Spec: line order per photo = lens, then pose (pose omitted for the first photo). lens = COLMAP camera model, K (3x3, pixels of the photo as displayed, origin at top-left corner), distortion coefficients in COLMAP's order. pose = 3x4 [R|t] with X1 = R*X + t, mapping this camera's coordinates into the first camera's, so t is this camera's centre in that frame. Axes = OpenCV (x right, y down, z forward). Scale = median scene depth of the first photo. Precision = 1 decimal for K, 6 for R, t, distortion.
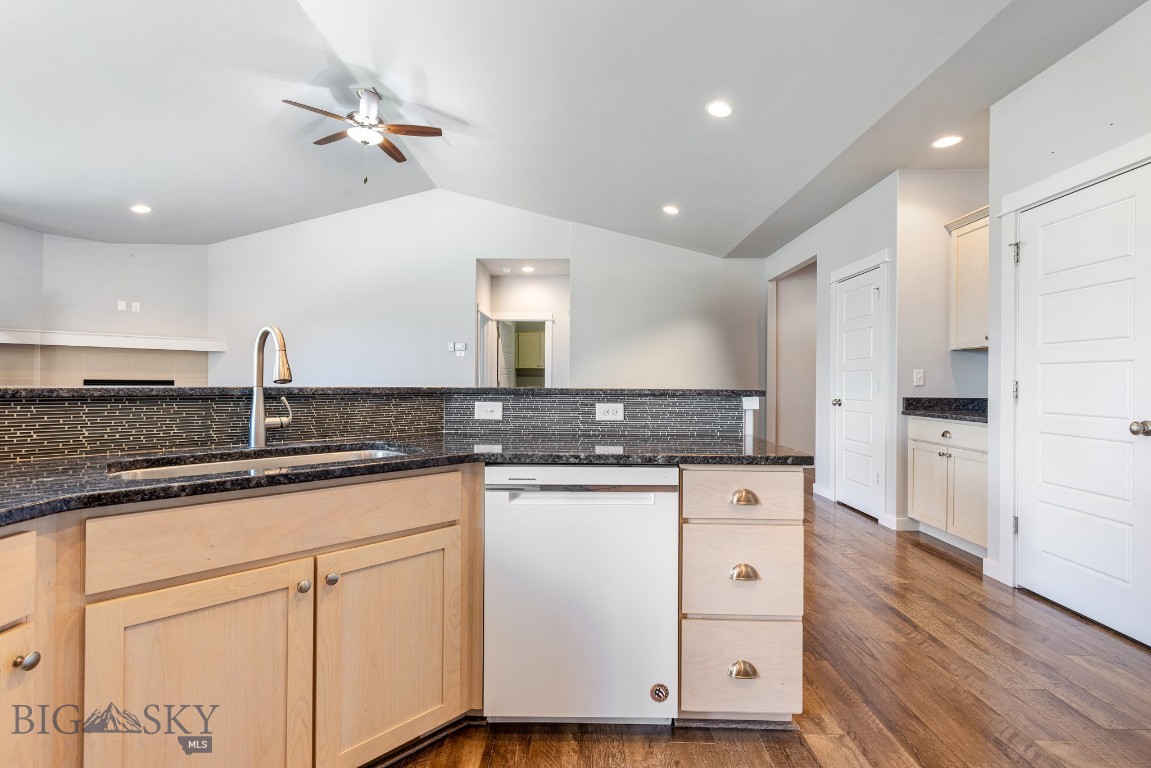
lens RADIAL K [[520.8, 0, 575.5], [0, 520.8, 384.0], [0, 0, 1]] dist [0.013065, -0.000162]
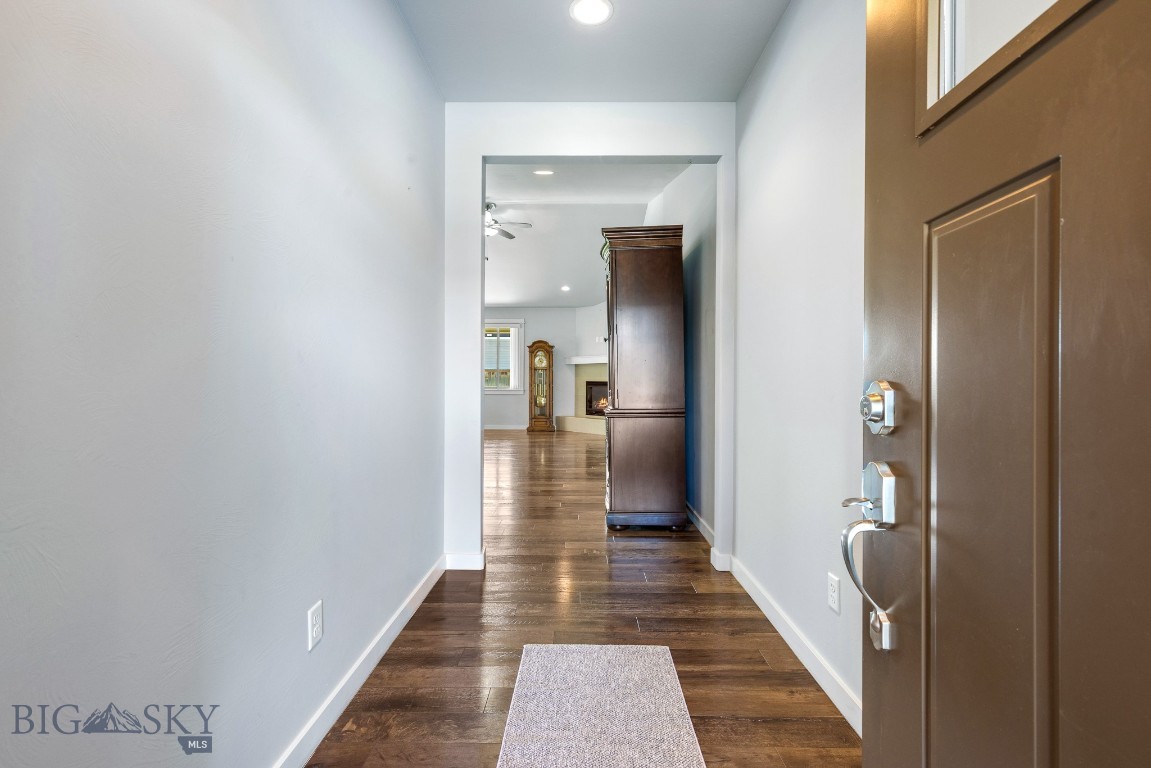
lens RADIAL K [[520.8, 0, 575.5], [0, 520.8, 384.0], [0, 0, 1]] dist [0.013065, -0.000162]
pose [[0.001222, 0.000348, -0.999999, 0.975951], [-0.002027, 0.999998, 0.000346, 0.001186], [0.999997, 0.002027, 0.001223, 1.008941]]
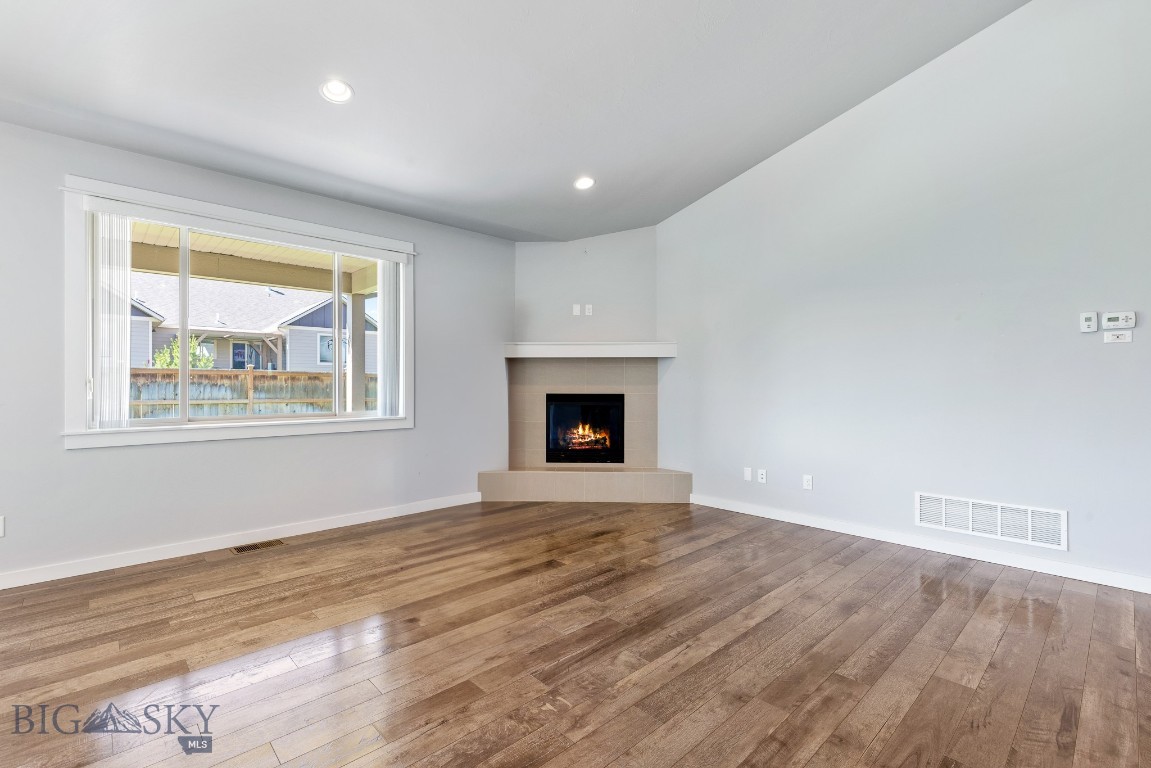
lens RADIAL K [[515.3, 0, 575.5], [0, 515.3, 384.0], [0, 0, 1]] dist [0.008076, -0.000282]
pose [[0.693218, -0.007520, -0.720689, -0.263220], [0.003661, 0.999969, -0.006912, -0.020167], [0.720718, 0.002153, 0.693225, 0.435105]]
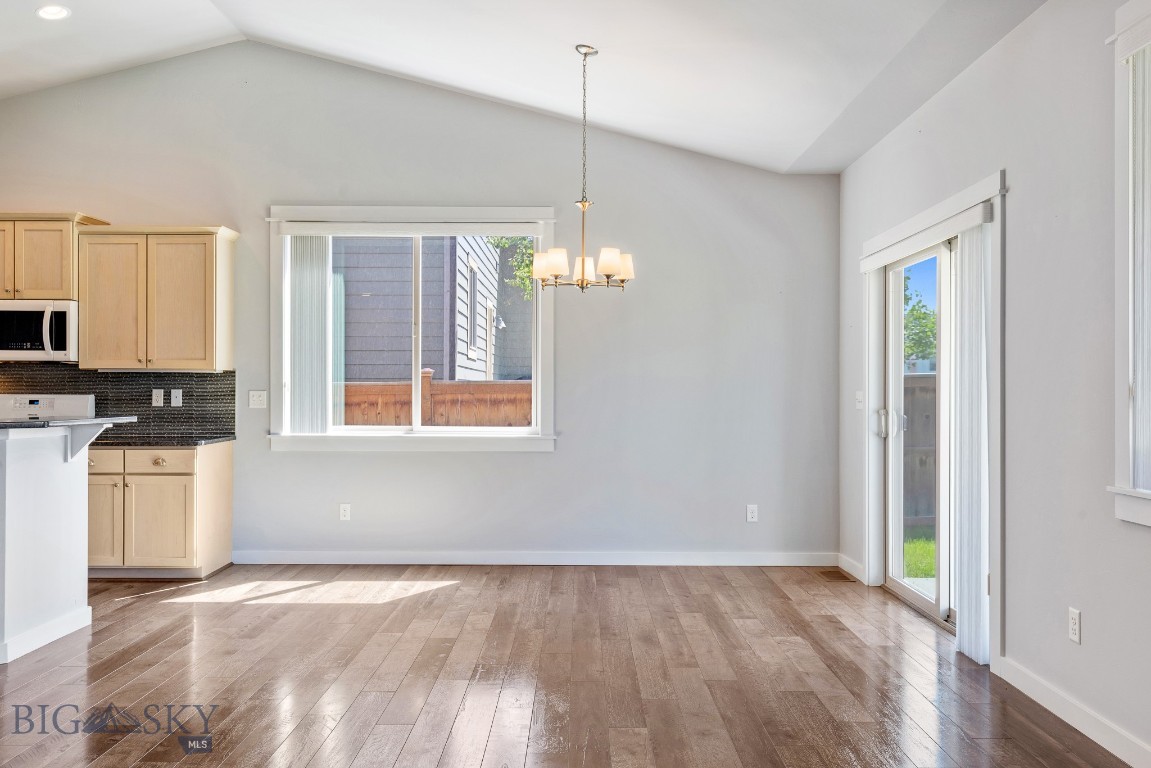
lens RADIAL K [[945.4, 0, 575.5], [0, 945.4, 384.0], [0, 0, 1]] dist [0.004323, -0.002723]
pose [[-0.999909, -0.009936, -0.009127, -0.711616], [-0.009900, 0.999943, -0.003980, -0.029830], [0.009166, -0.003889, -0.999950, 0.963991]]
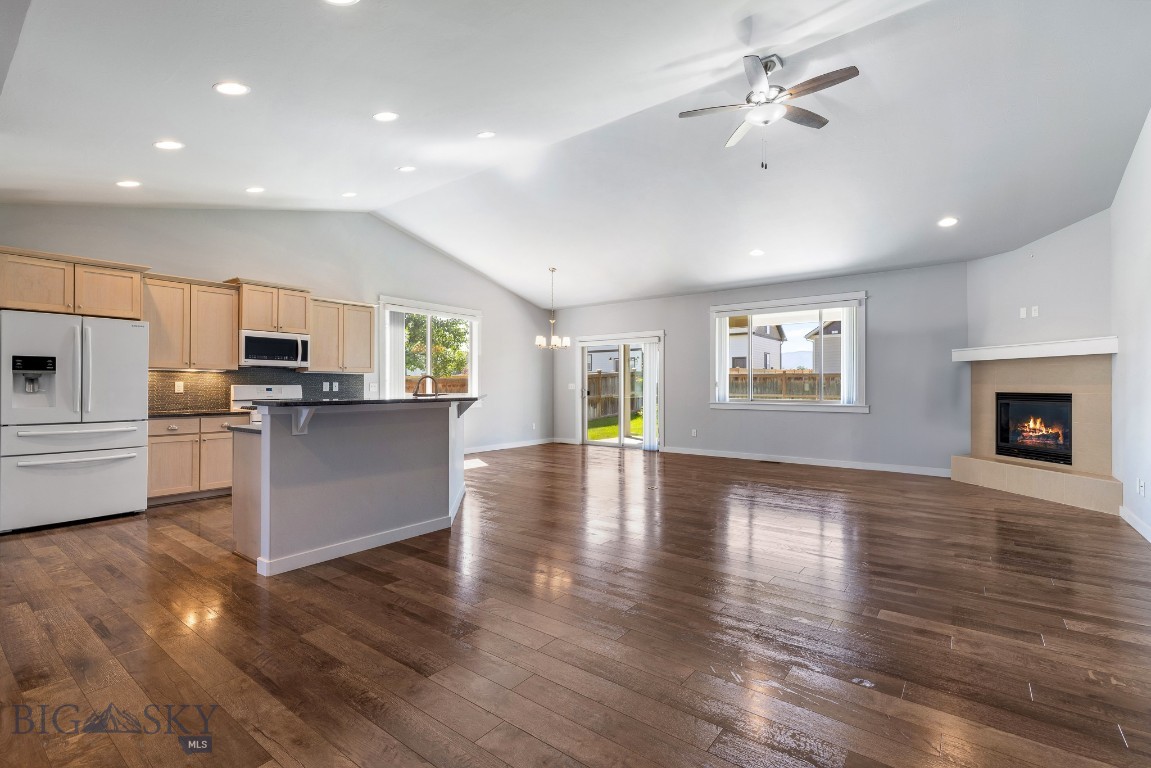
lens RADIAL K [[520.8, 0, 575.5], [0, 520.8, 384.0], [0, 0, 1]] dist [0.013065, -0.000162]
pose [[-0.600450, -0.009633, -0.799604, 0.384863], [-0.005314, 0.999953, -0.008056, -0.012686], [0.799644, -0.000588, -0.600474, 1.009022]]
